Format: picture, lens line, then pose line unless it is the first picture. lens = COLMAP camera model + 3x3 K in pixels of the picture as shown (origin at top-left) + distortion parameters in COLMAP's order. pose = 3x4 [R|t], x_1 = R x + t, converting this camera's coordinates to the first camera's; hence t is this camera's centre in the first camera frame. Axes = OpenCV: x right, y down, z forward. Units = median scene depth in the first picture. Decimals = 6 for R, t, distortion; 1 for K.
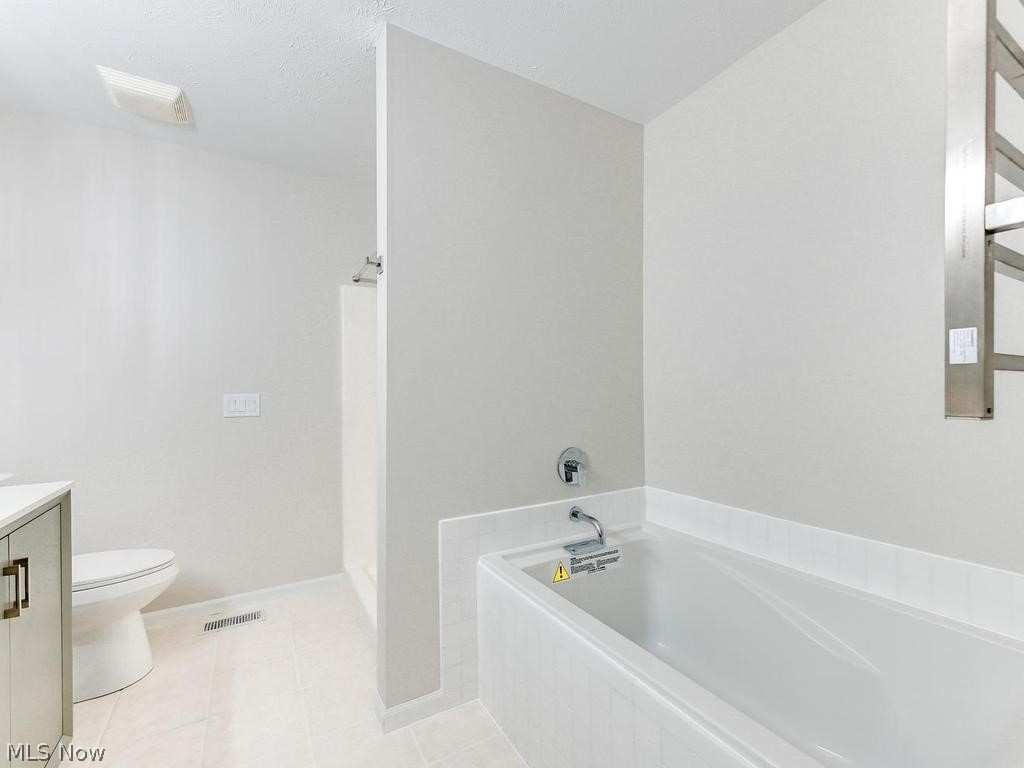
lens RADIAL K [[476.8, 0, 515.0], [0, 476.8, 388.3], [0, 0, 1]] dist [0.006861, 0.000355]
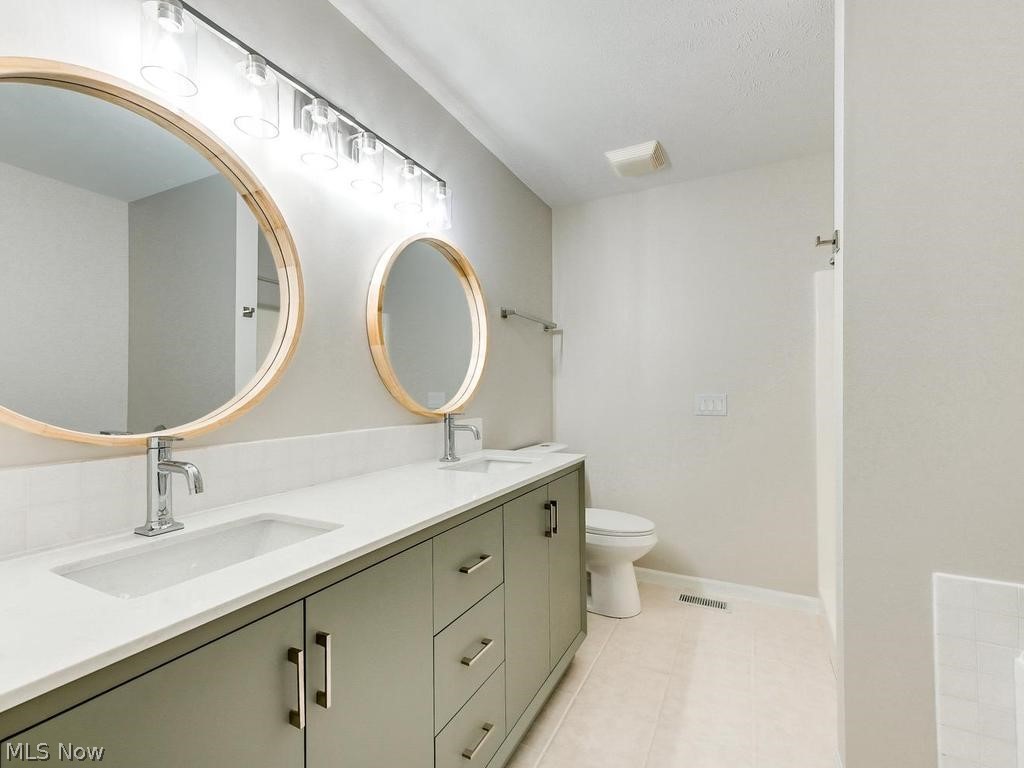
lens RADIAL K [[479.6, 0, 514.9], [0, 479.6, 385.0], [0, 0, 1]] dist [0.002629, 0.000066]
pose [[0.494273, -0.004657, -0.869294, 0.174815], [0.002576, 0.999989, -0.003893, -0.005740], [0.869303, -0.000316, 0.494280, 0.097202]]
